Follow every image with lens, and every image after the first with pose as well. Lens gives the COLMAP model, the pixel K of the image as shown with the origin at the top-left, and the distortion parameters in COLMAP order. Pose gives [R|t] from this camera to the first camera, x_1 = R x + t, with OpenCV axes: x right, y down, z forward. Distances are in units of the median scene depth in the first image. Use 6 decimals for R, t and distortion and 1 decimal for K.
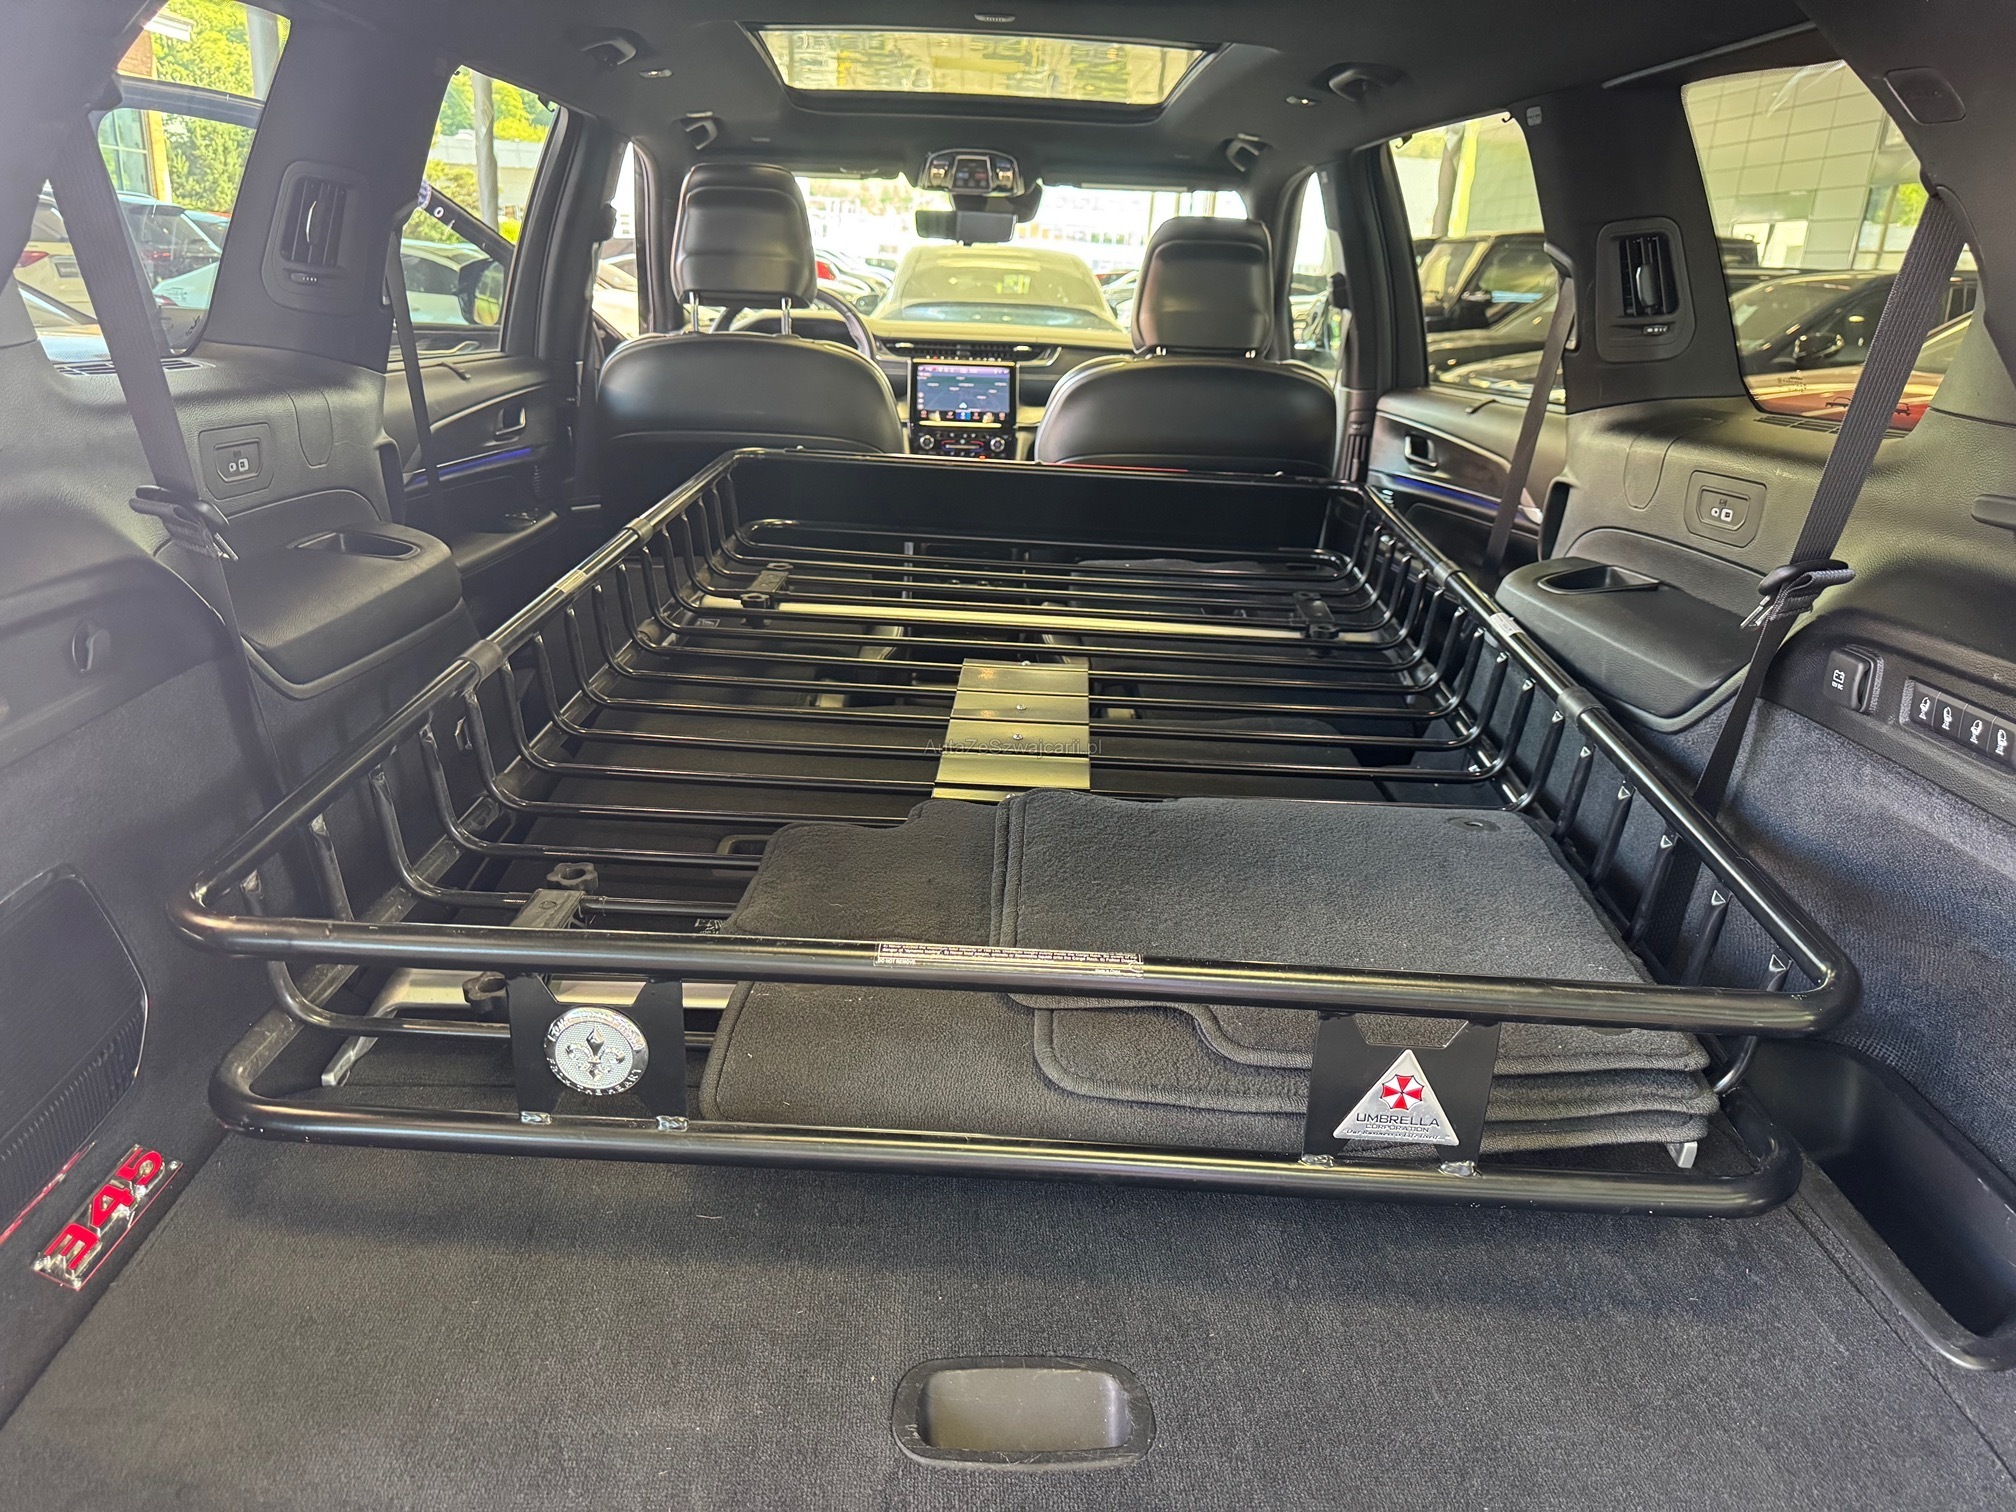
lens RADIAL K [[1448.4, 0, 1008.0], [0, 1448.4, 756.0], [0, 0, 1]] dist [0.103890, -0.210425]
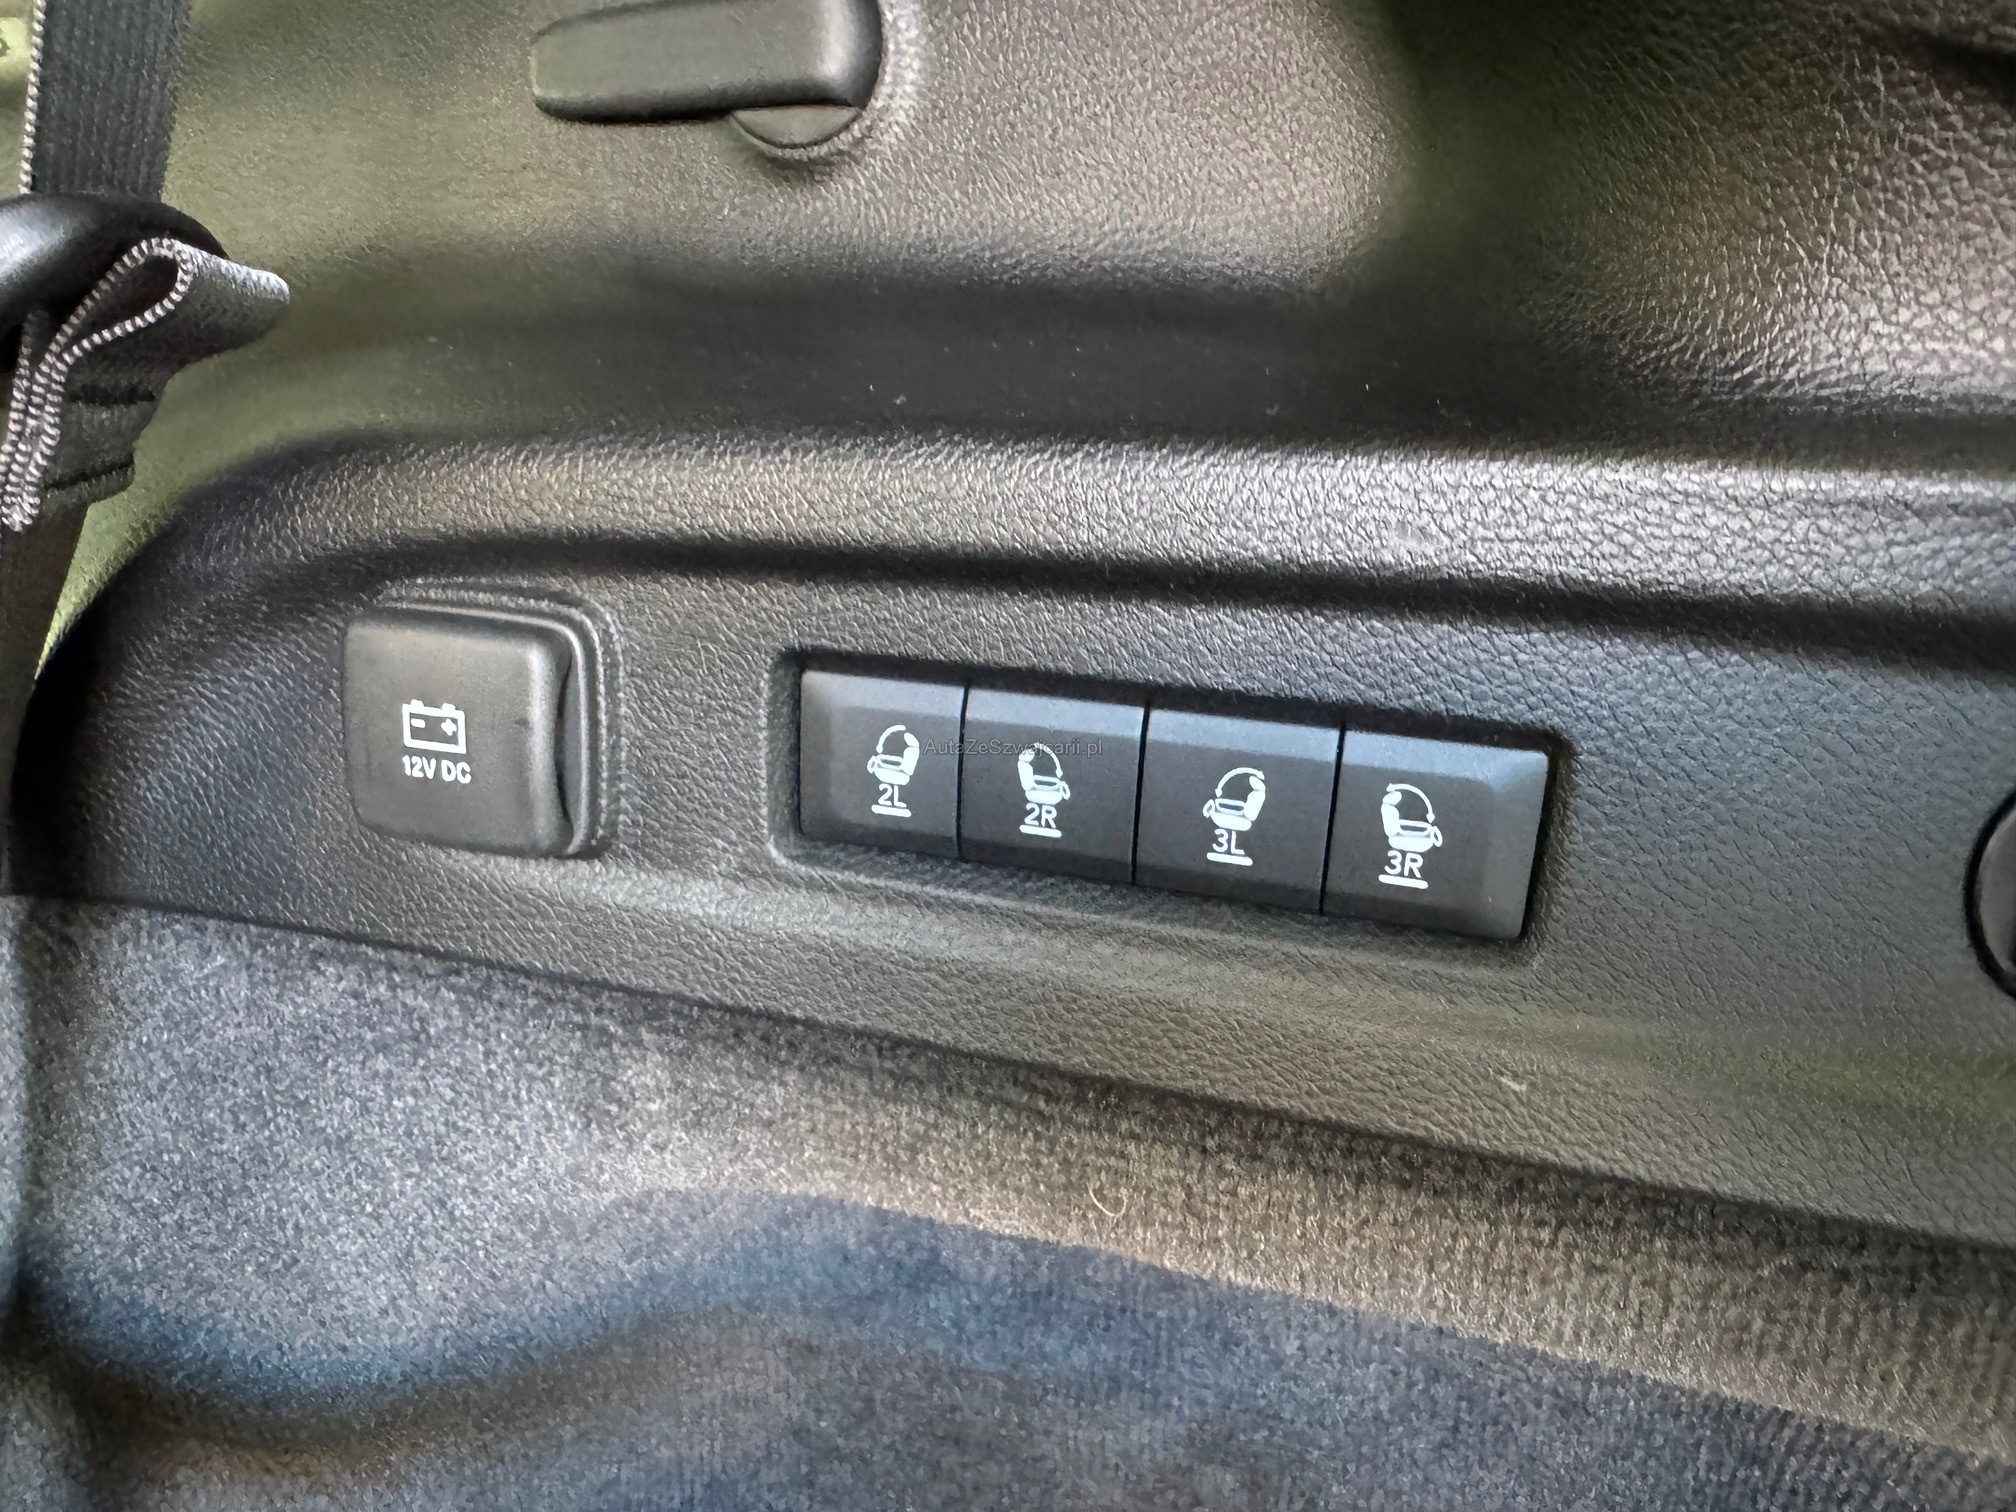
lens RADIAL K [[1436.5, 0, 1008.0], [0, 1436.5, 756.0], [0, 0, 1]] dist [-0.006391, -0.003714]
pose [[0.354383, -0.215733, 0.909875, 0.403217], [0.245929, 0.960272, 0.131897, -0.057307], [-0.902182, 0.177023, 0.393359, 0.841710]]
